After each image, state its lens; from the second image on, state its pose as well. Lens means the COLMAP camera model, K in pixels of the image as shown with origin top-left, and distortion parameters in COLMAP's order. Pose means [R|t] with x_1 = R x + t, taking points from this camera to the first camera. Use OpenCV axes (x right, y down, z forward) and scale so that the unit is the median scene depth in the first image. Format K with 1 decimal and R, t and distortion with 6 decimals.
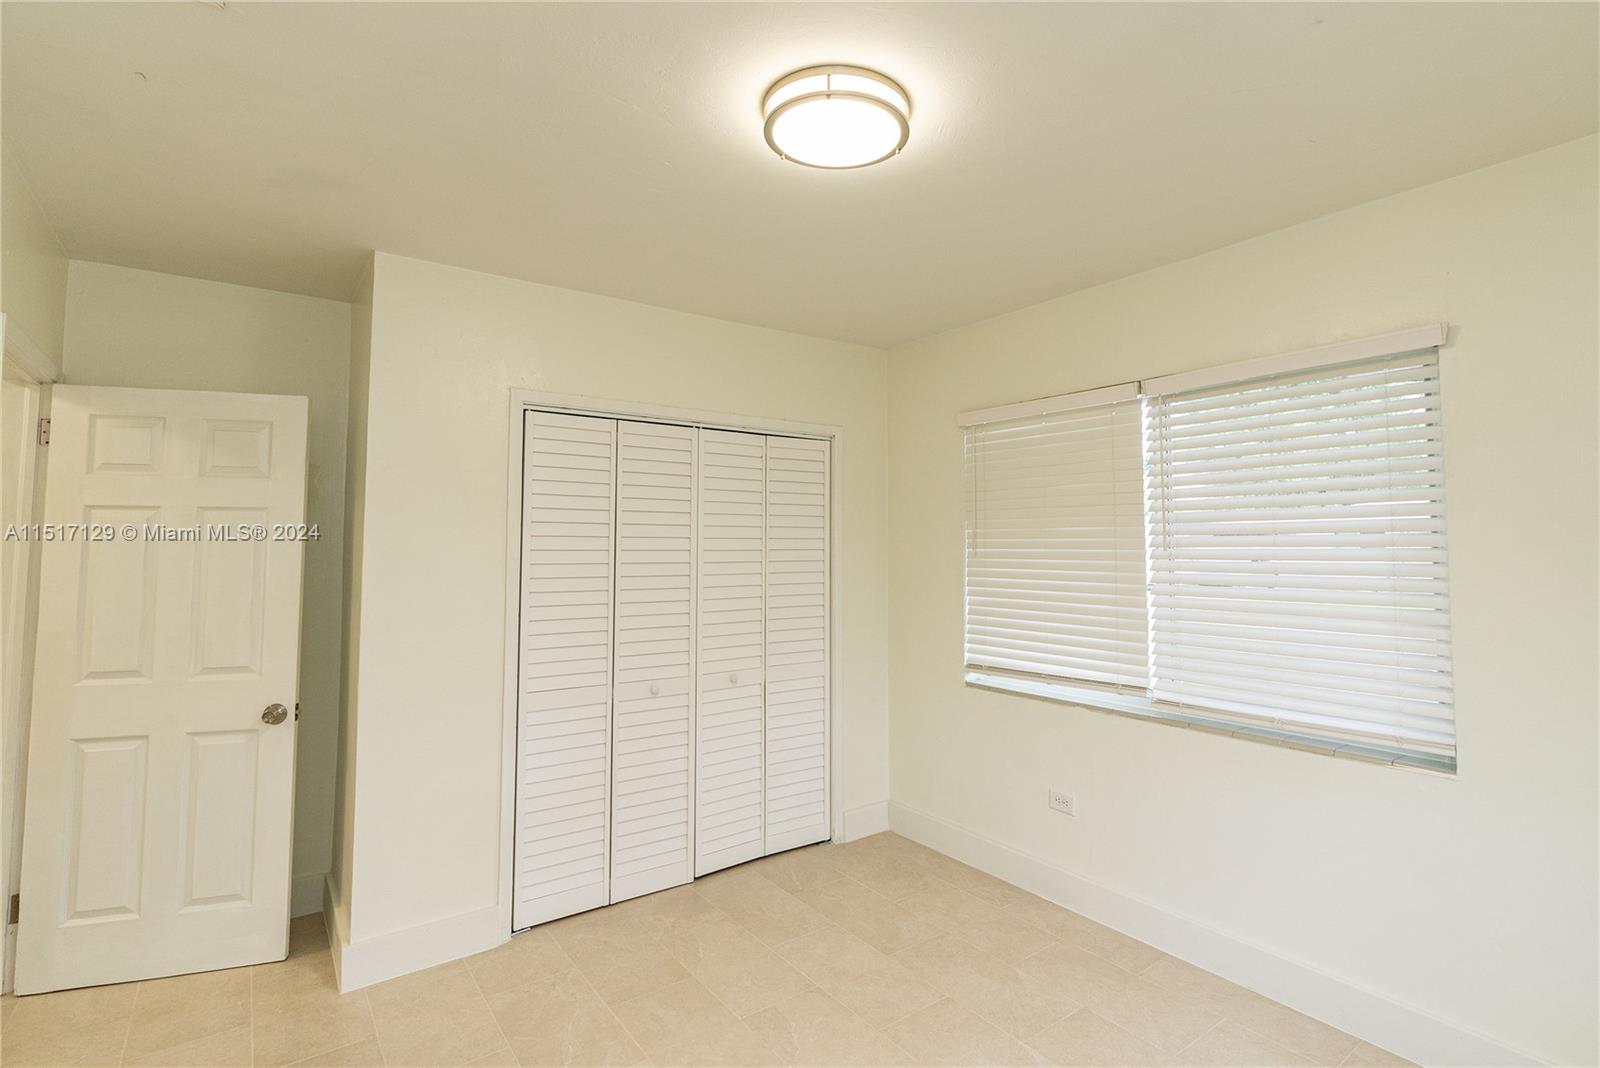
lens RADIAL K [[755.8, 0, 800.8], [0, 755.8, 499.1], [0, 0, 1]] dist [-0.014945, 0.005926]
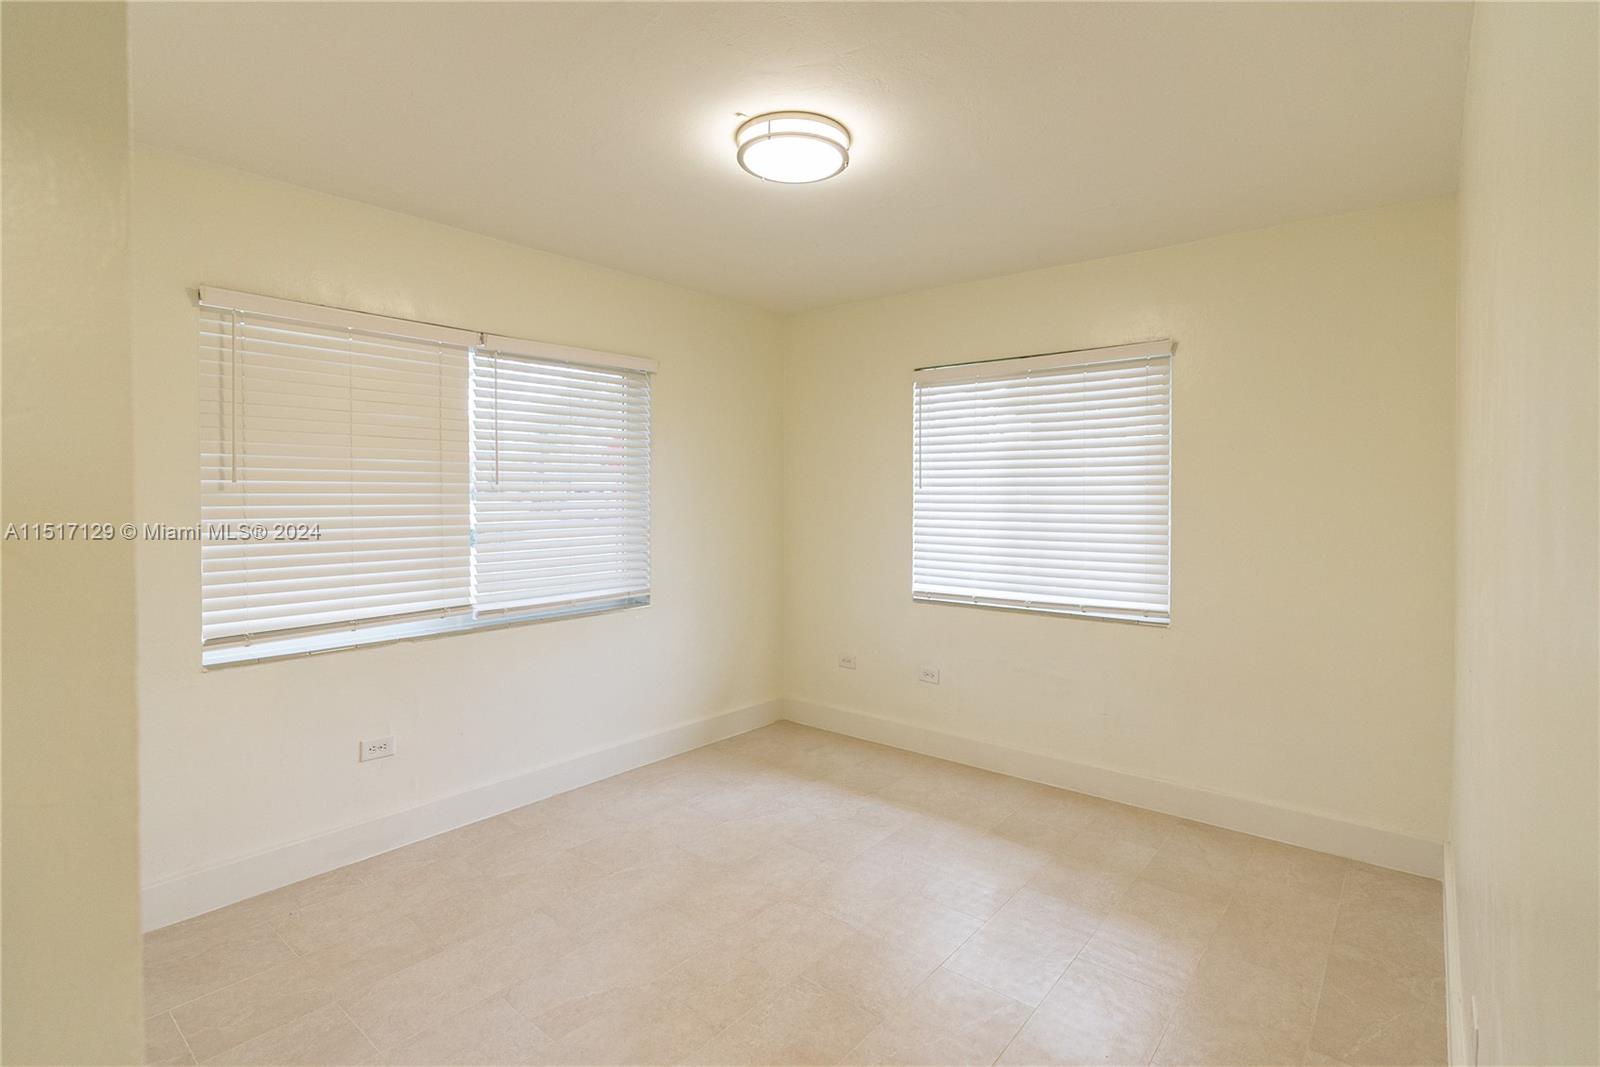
lens RADIAL K [[762.0, 0, 808.0], [0, 762.0, 508.8], [0, 0, 1]] dist [-0.001505, 0.000167]
pose [[-0.246043, -0.016207, 0.969123, -0.720226], [-0.060415, 0.998172, 0.001354, 0.068250], [-0.967374, -0.058217, -0.246572, 0.739304]]
